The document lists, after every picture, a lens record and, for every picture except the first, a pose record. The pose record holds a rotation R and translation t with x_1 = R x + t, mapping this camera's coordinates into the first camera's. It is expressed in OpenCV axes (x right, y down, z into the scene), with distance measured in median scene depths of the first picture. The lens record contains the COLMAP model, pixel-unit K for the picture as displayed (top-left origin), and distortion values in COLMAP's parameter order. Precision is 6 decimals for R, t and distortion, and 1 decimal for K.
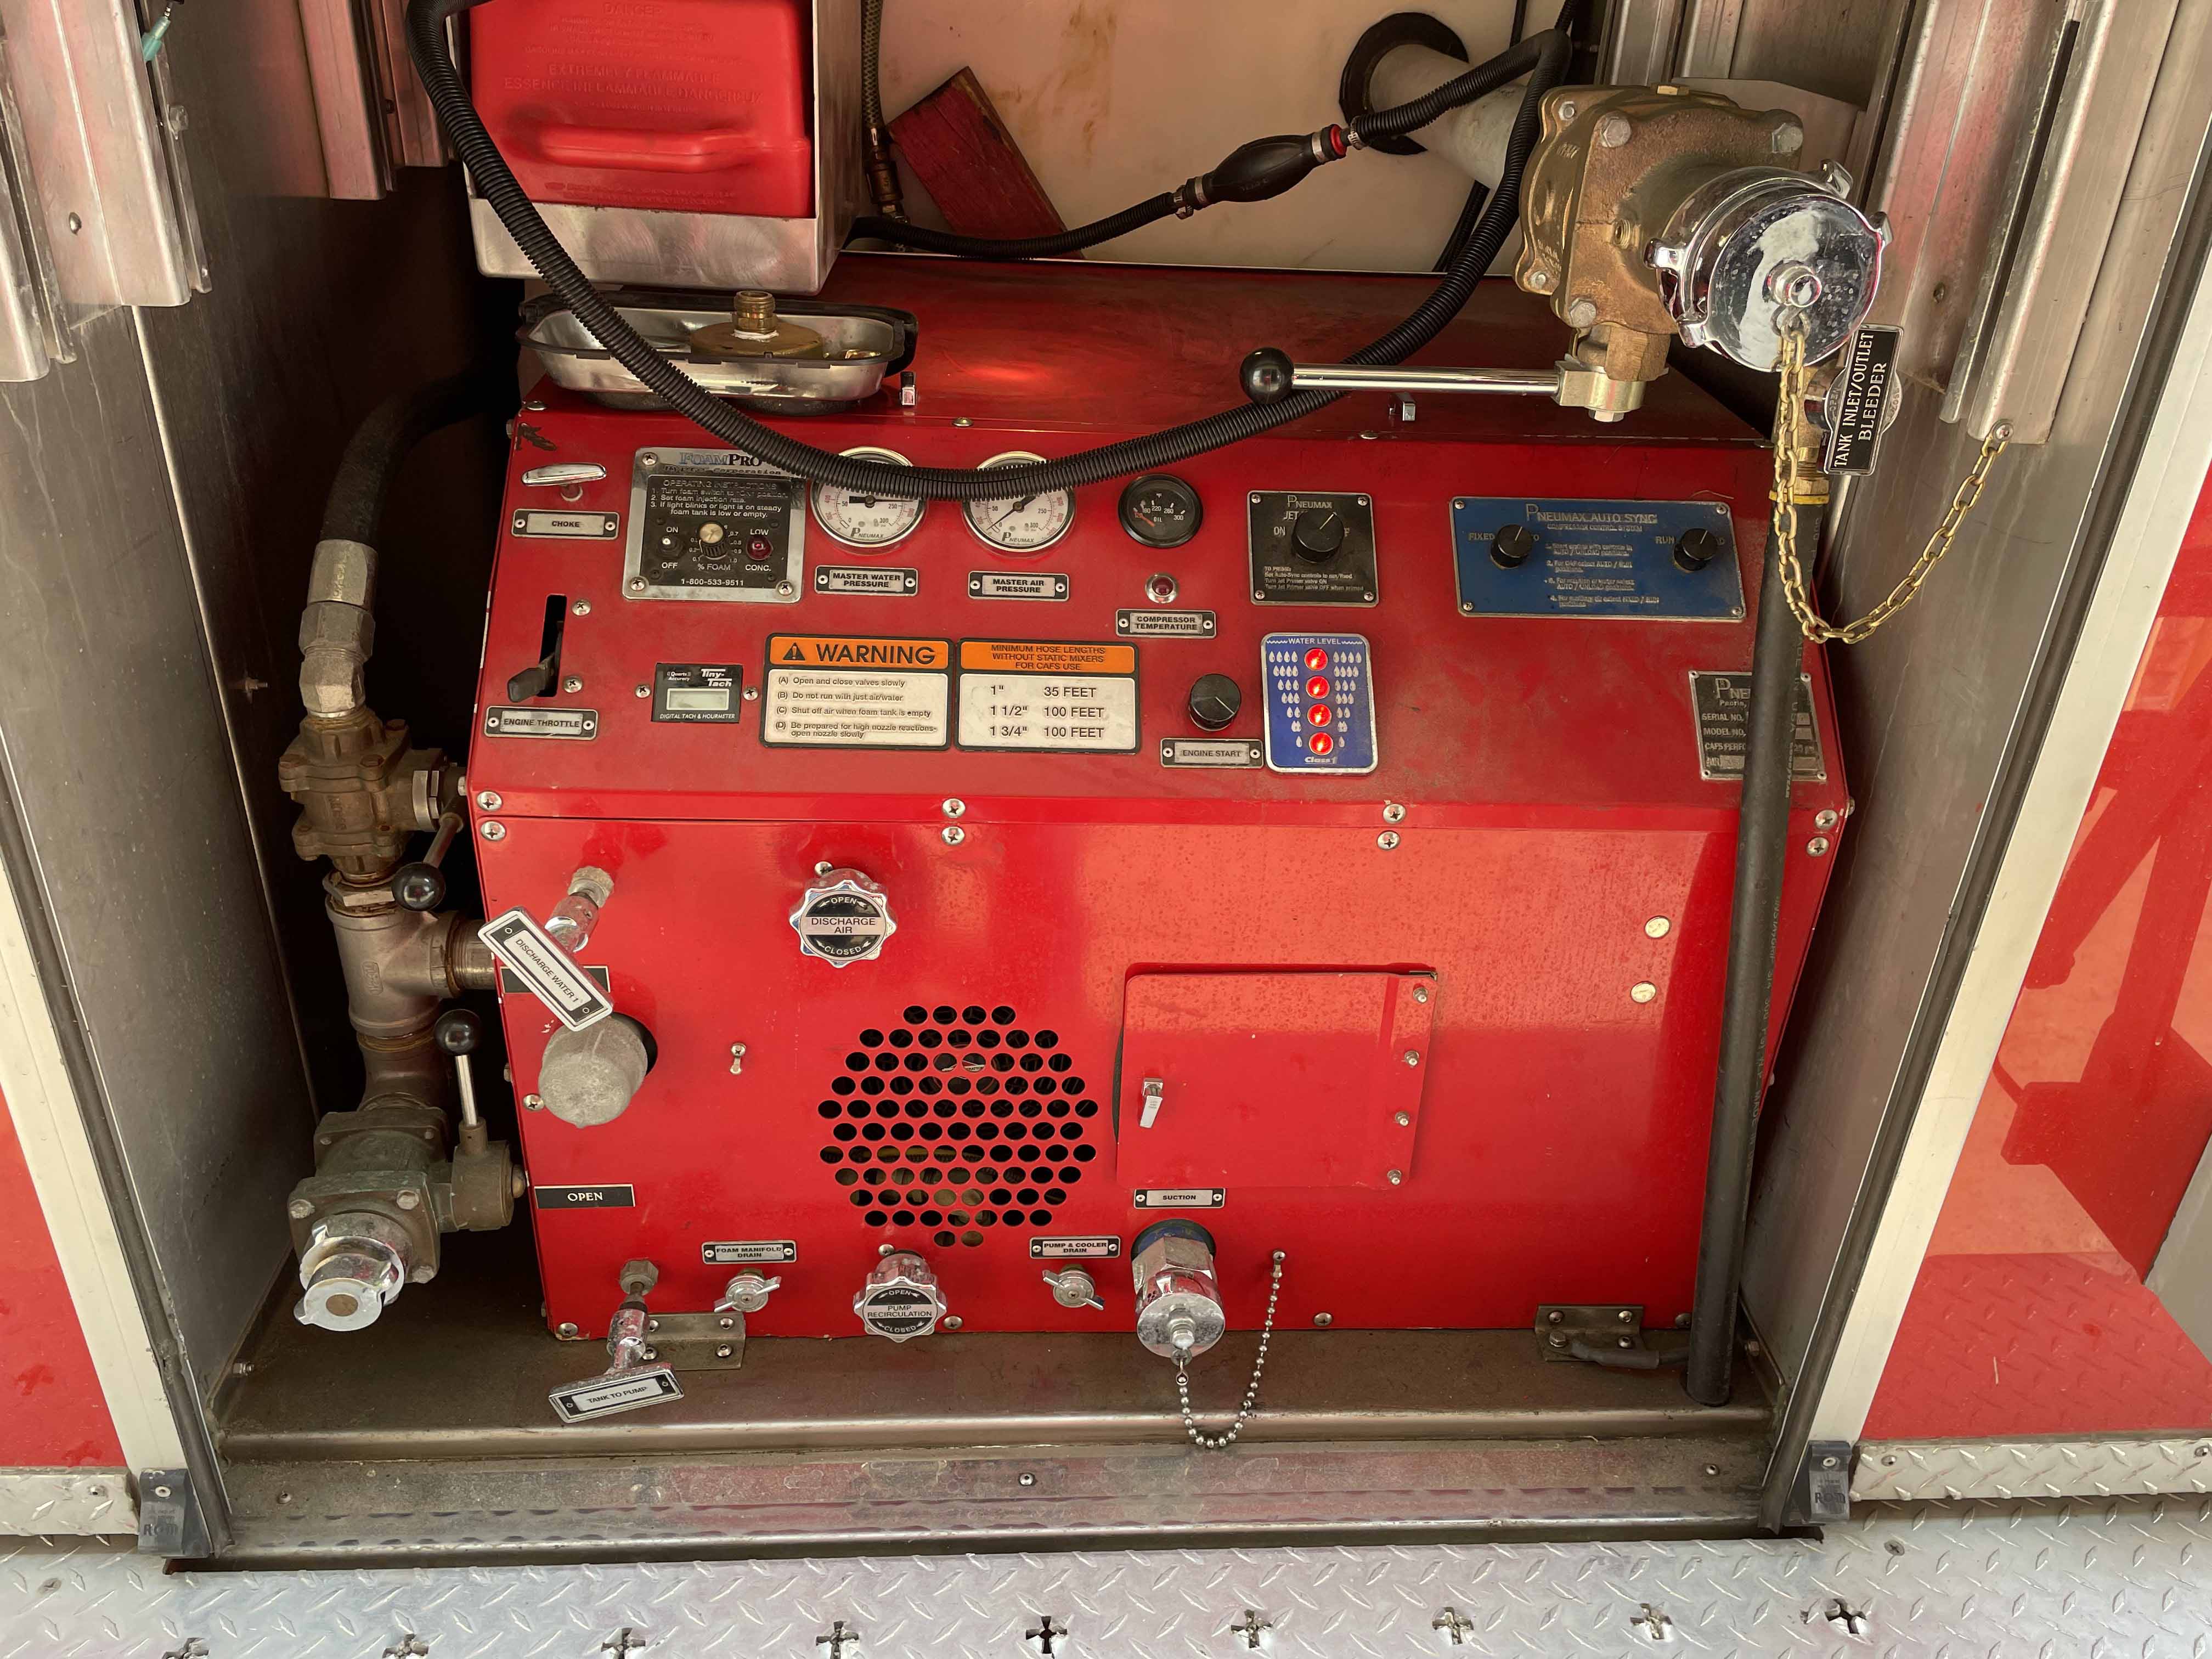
lens RADIAL K [[1682.6, 0, 1122.2], [0, 1682.6, 811.9], [0, 0, 1]] dist [0.095727, -0.122150]
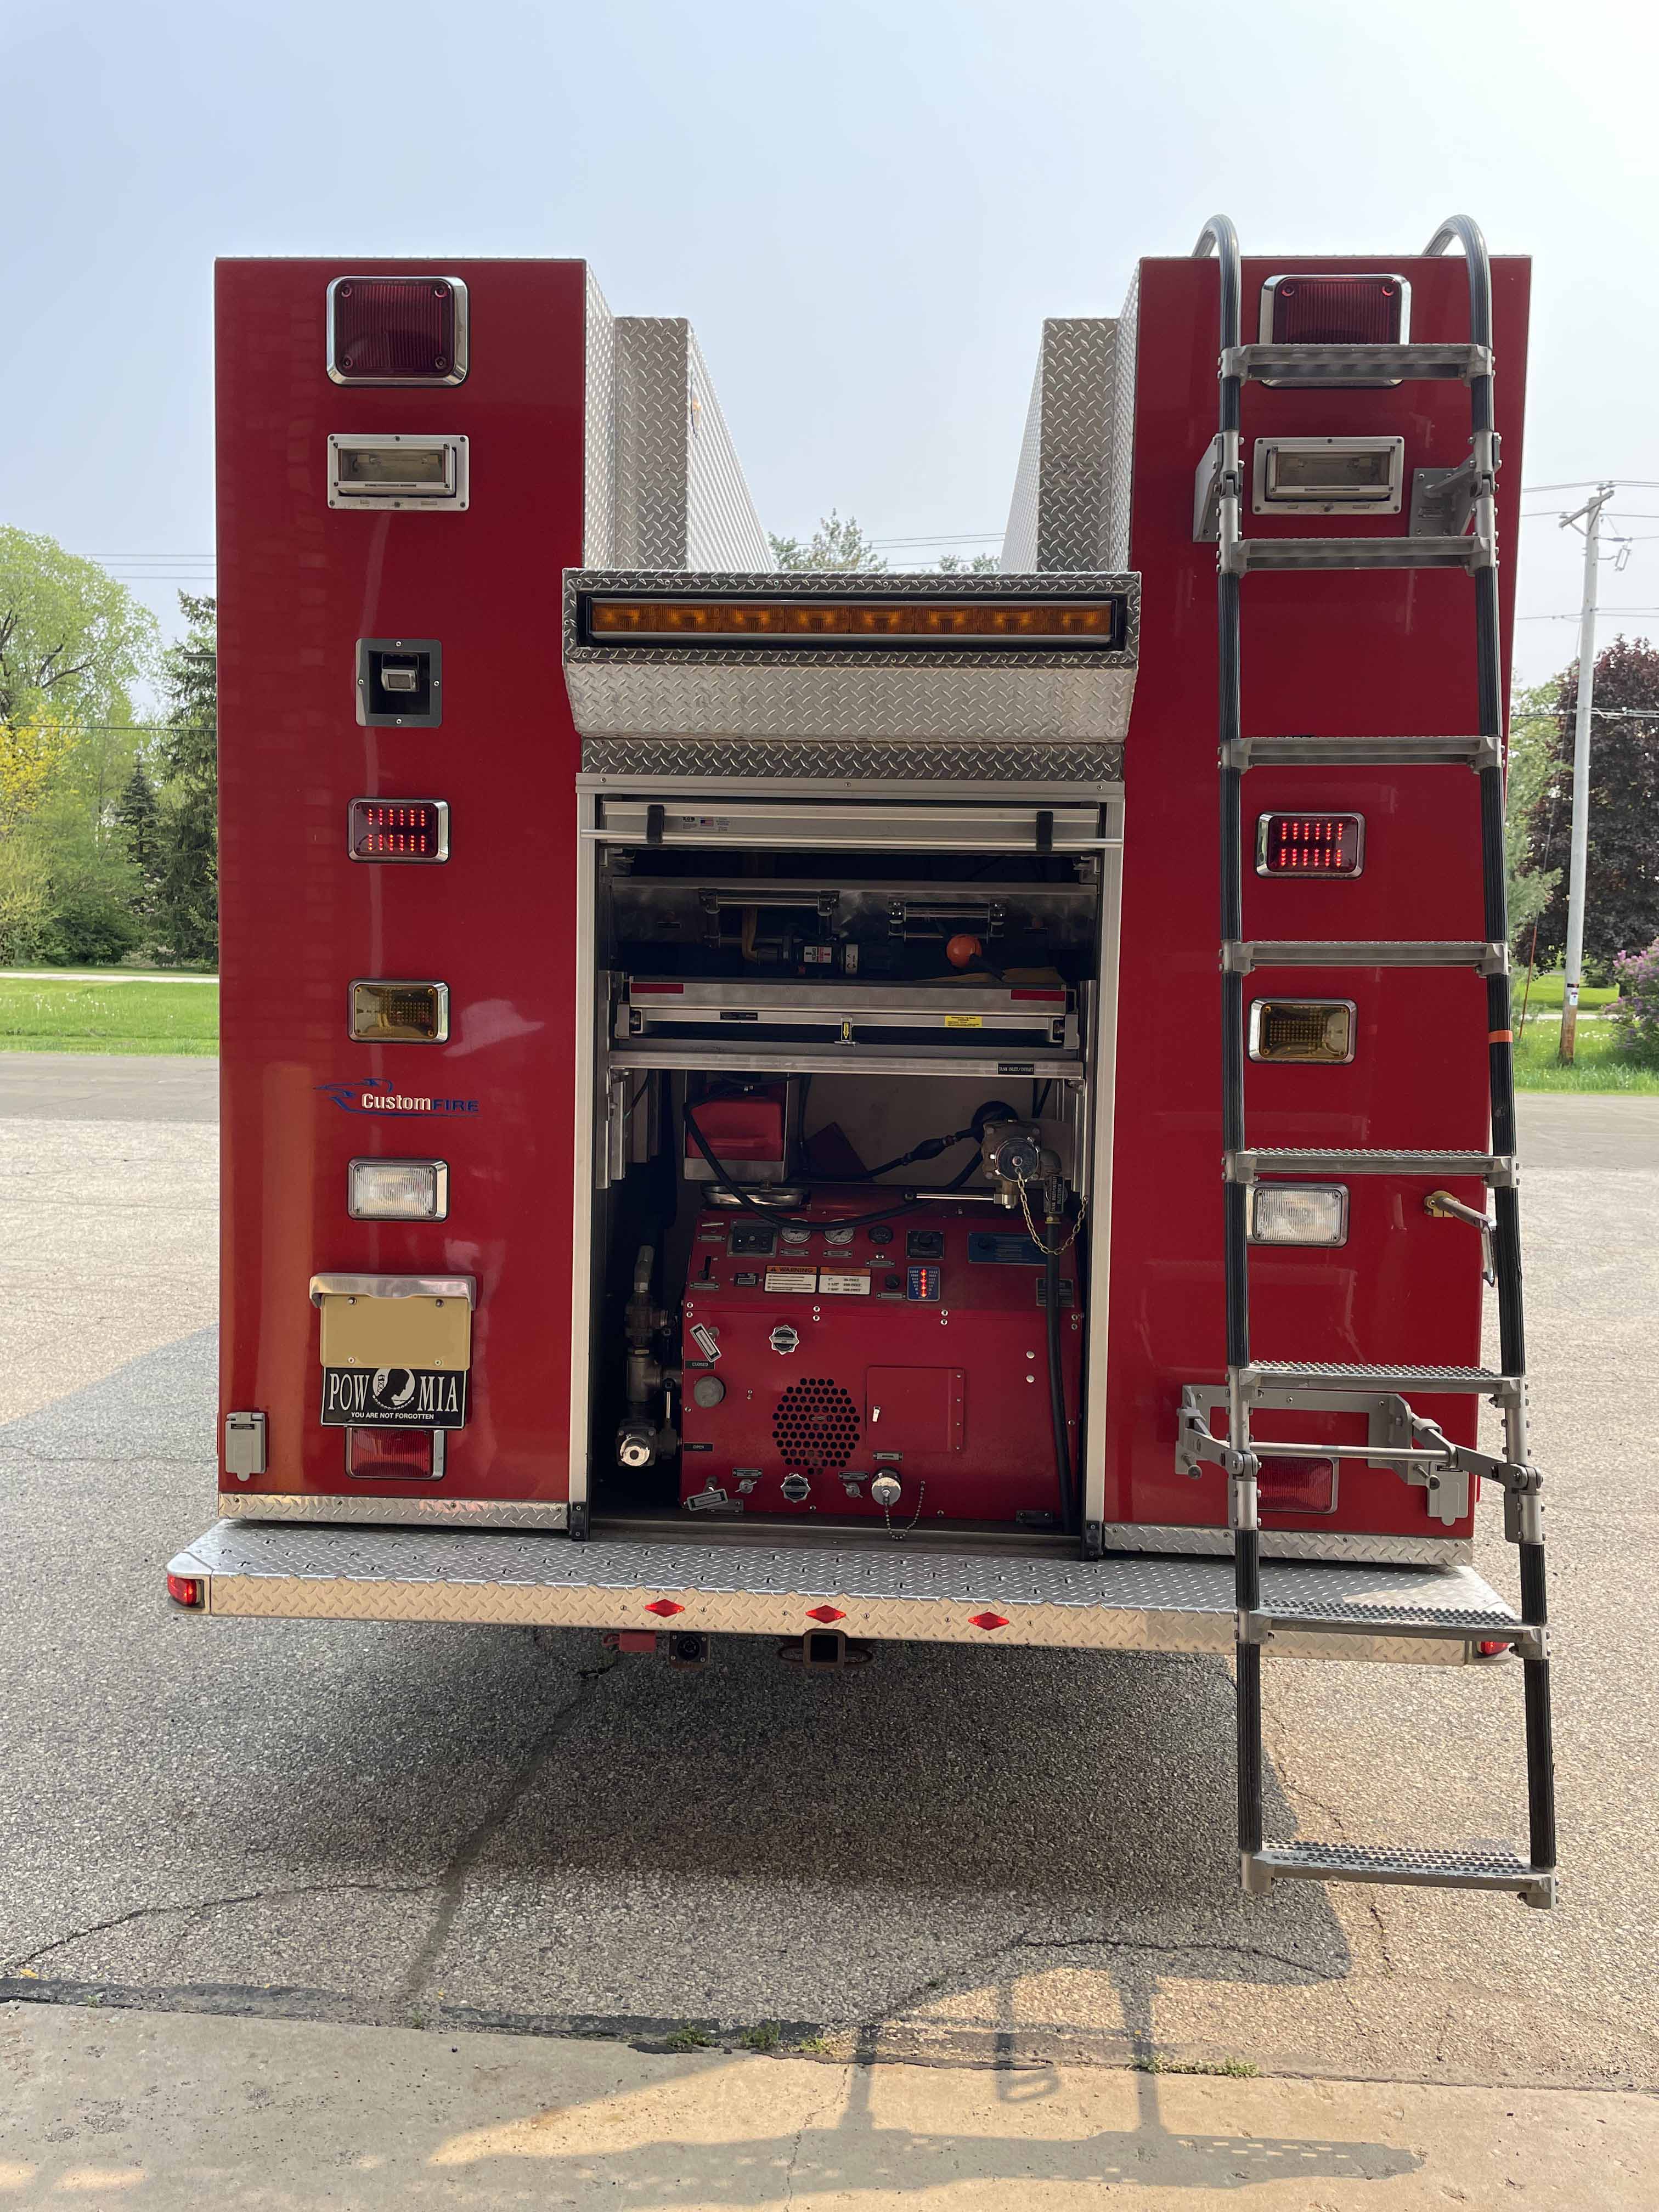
lens RADIAL K [[1682.6, 0, 829.1], [0, 1682.6, 1094.4], [0, 0, 1]] dist [0.095727, -0.122150]
pose [[0.992951, -0.020483, -0.116743, 0.319835], [-0.030924, 0.906072, -0.421992, 0.994918], [0.114421, 0.422628, 0.899052, -2.170279]]
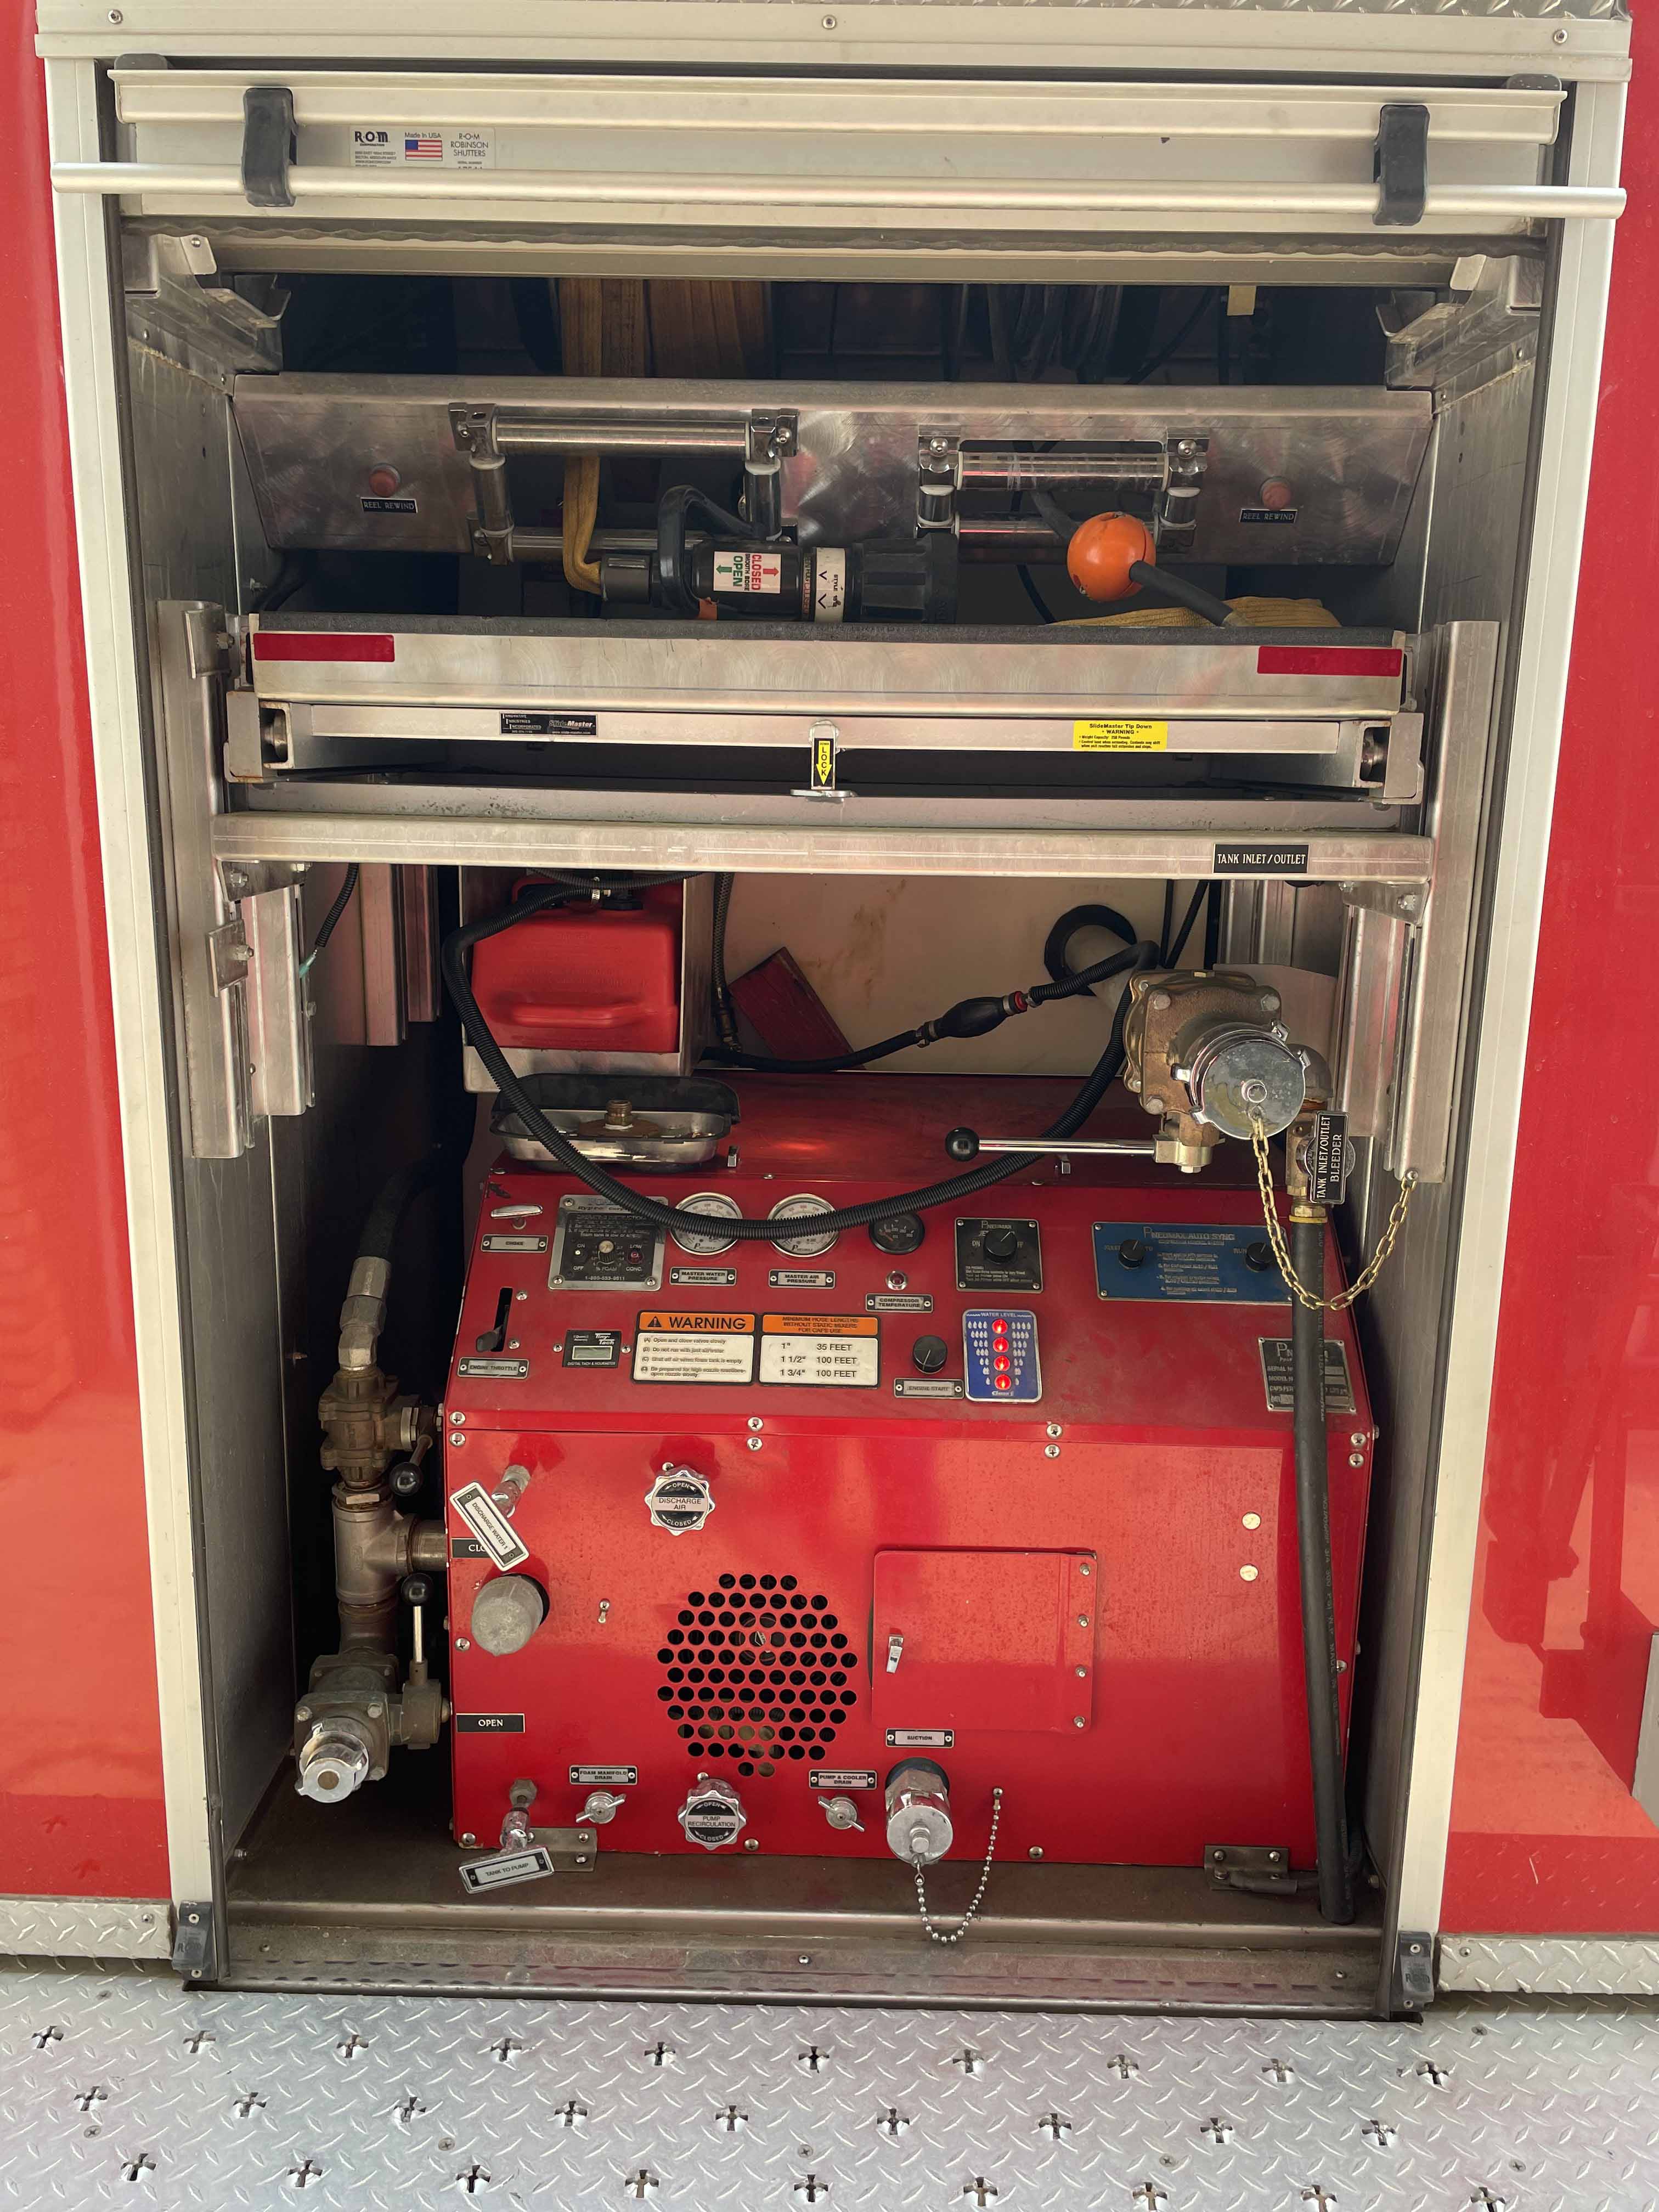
lens RADIAL K [[1682.6, 0, 817.7], [0, 1682.6, 1091.7], [0, 0, 1]] dist [0.095727, -0.122150]
pose [[0.996460, -0.015055, -0.082708, 0.078225], [-0.009330, 0.957952, -0.286778, 0.134614], [0.083548, 0.286534, 0.954420, -0.479691]]
